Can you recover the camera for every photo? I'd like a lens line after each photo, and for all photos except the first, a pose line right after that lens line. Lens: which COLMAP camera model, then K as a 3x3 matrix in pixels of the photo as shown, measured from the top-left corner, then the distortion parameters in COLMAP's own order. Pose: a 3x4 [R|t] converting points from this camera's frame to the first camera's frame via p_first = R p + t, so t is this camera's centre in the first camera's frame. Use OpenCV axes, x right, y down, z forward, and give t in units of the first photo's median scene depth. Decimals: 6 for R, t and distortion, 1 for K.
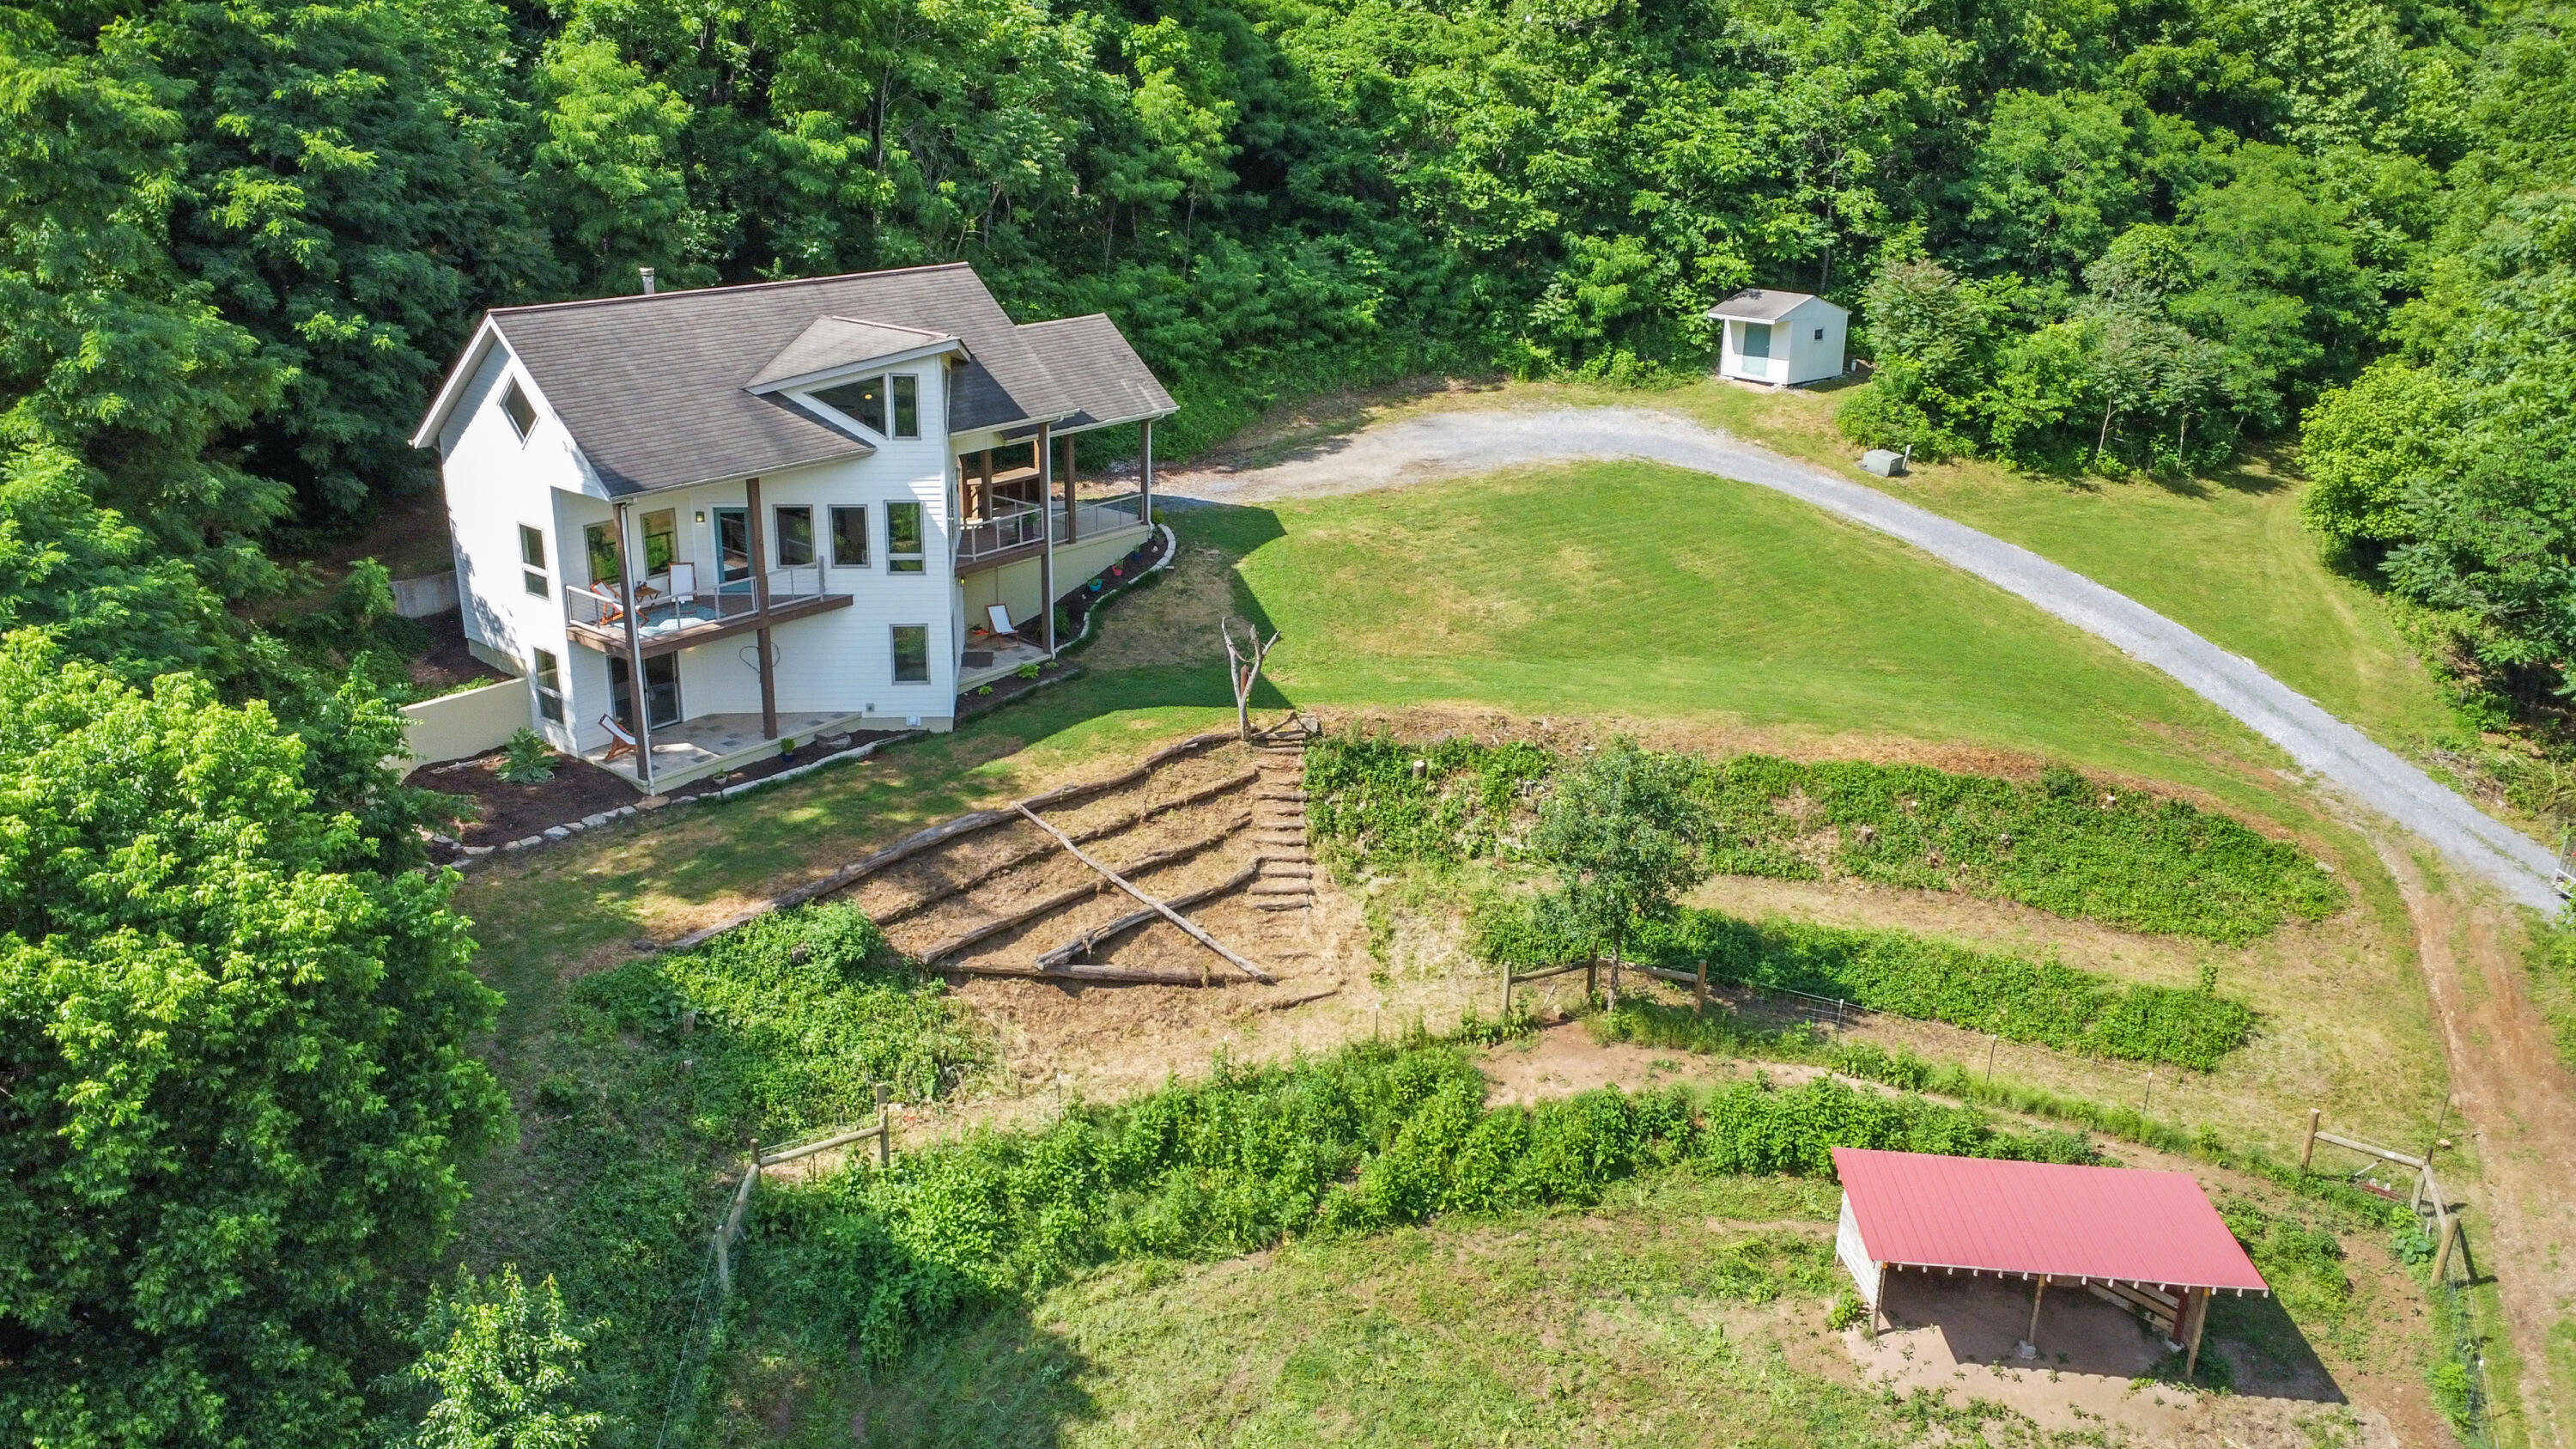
lens RADIAL K [[1934.0, 0, 1288.4], [0, 1934.0, 698.7], [0, 0, 1]] dist [0.006468, -0.004125]
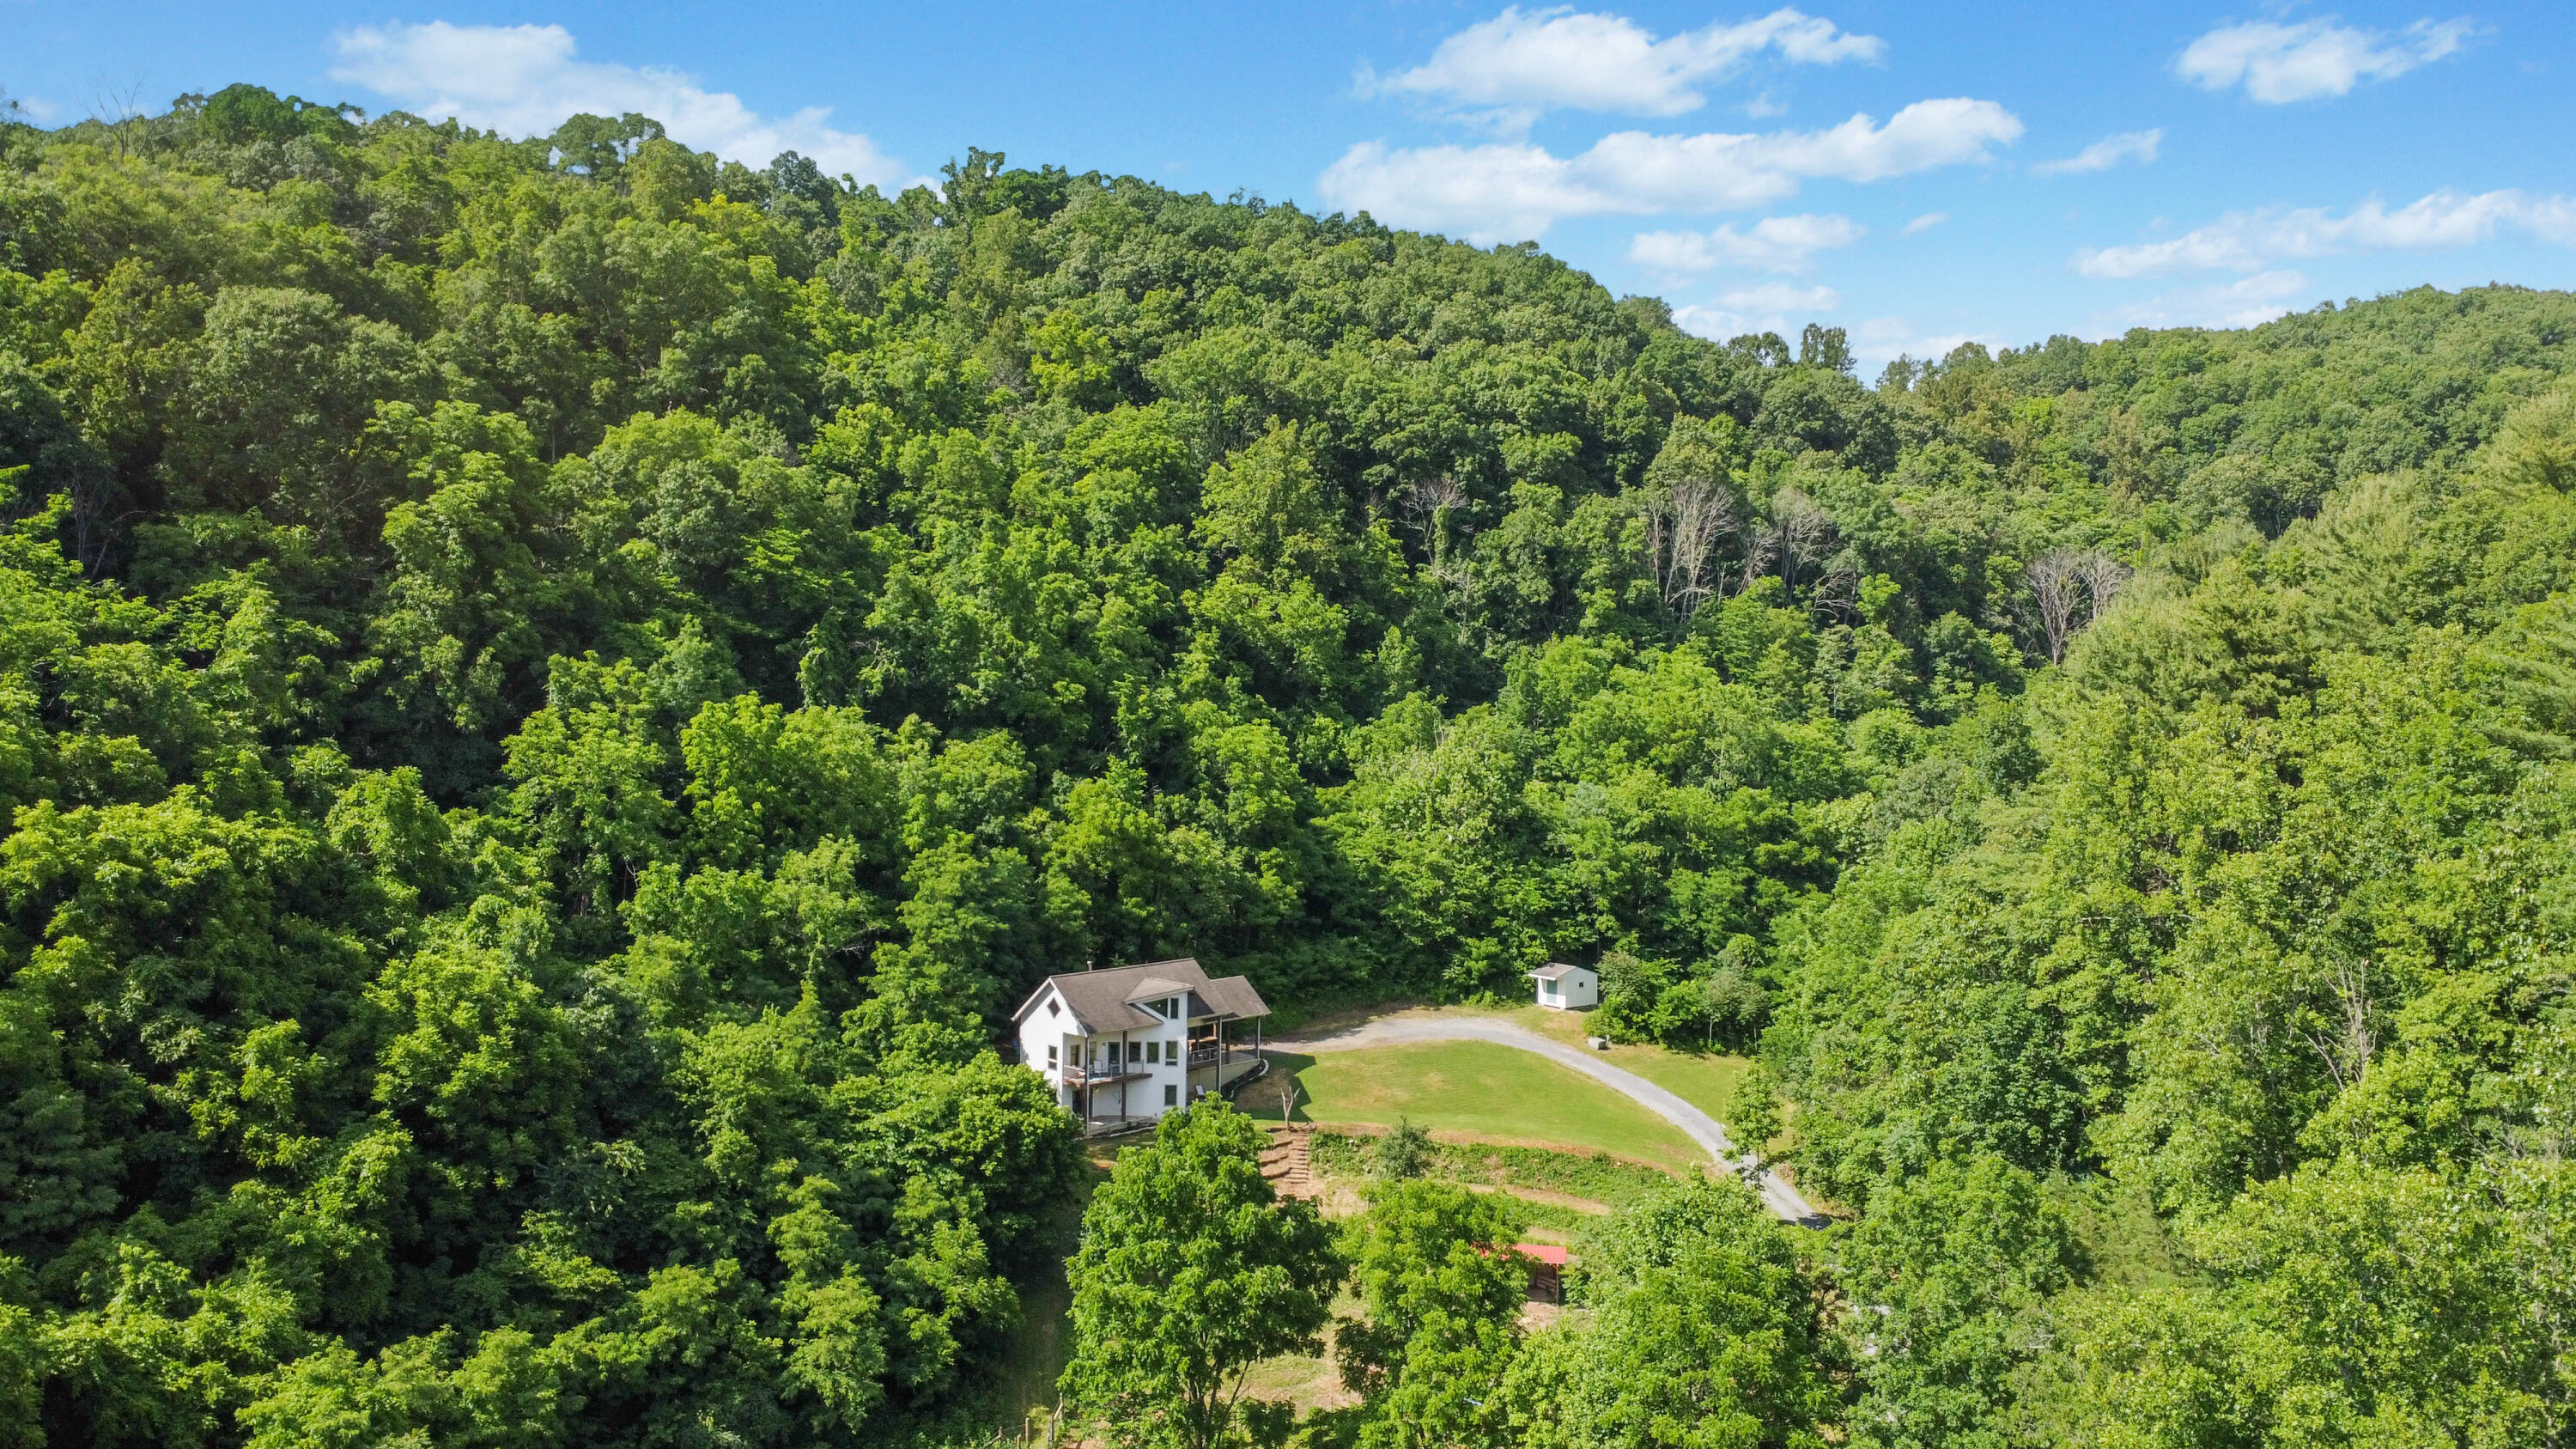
lens RADIAL K [[1934.0, 0, 1287.1], [0, 1934.0, 711.6], [0, 0, 1]] dist [0.006468, -0.004125]
pose [[0.996979, -0.001048, -0.077658, 0.154733], [-0.023254, 0.950008, -0.311358, 0.253893], [0.074102, 0.312224, 0.947114, -1.464241]]
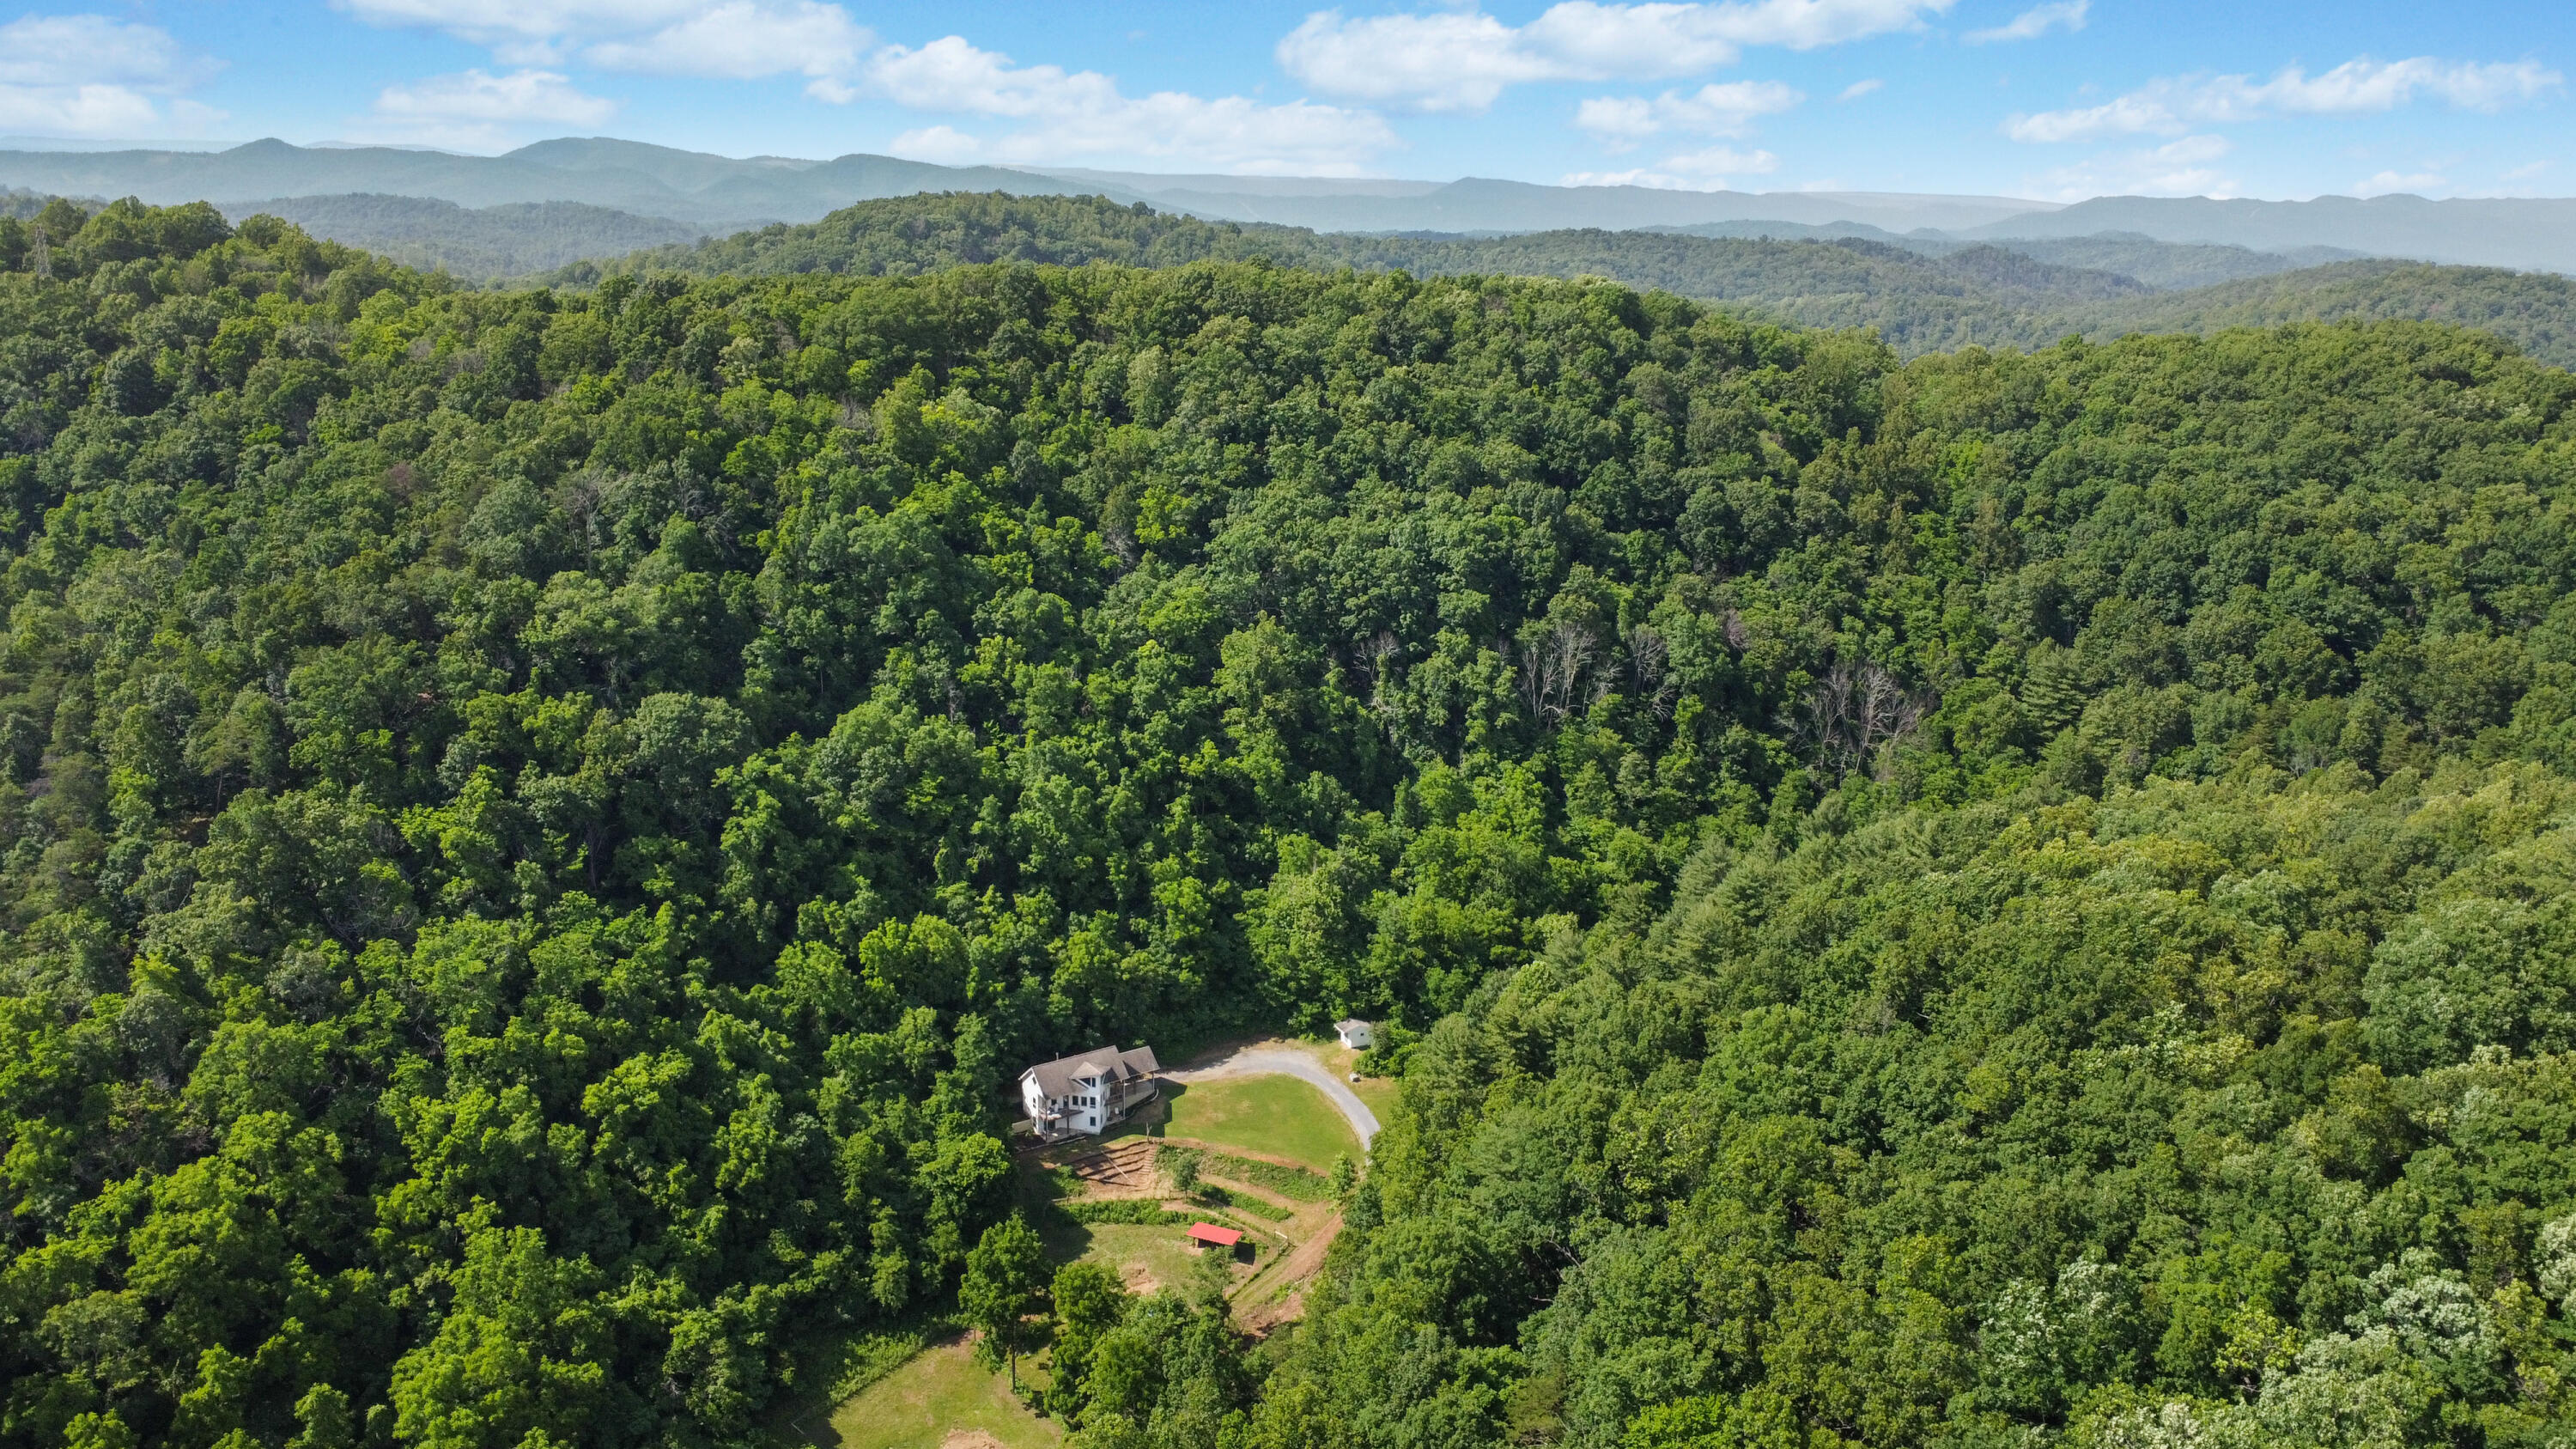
lens RADIAL K [[1934.0, 0, 1282.1], [0, 1934.0, 717.2], [0, 0, 1]] dist [0.006468, -0.004125]
pose [[0.959800, 0.074020, -0.270747, 1.445023], [-0.095413, 0.993200, -0.066707, -0.705231], [0.263969, 0.089858, 0.960336, -3.583357]]
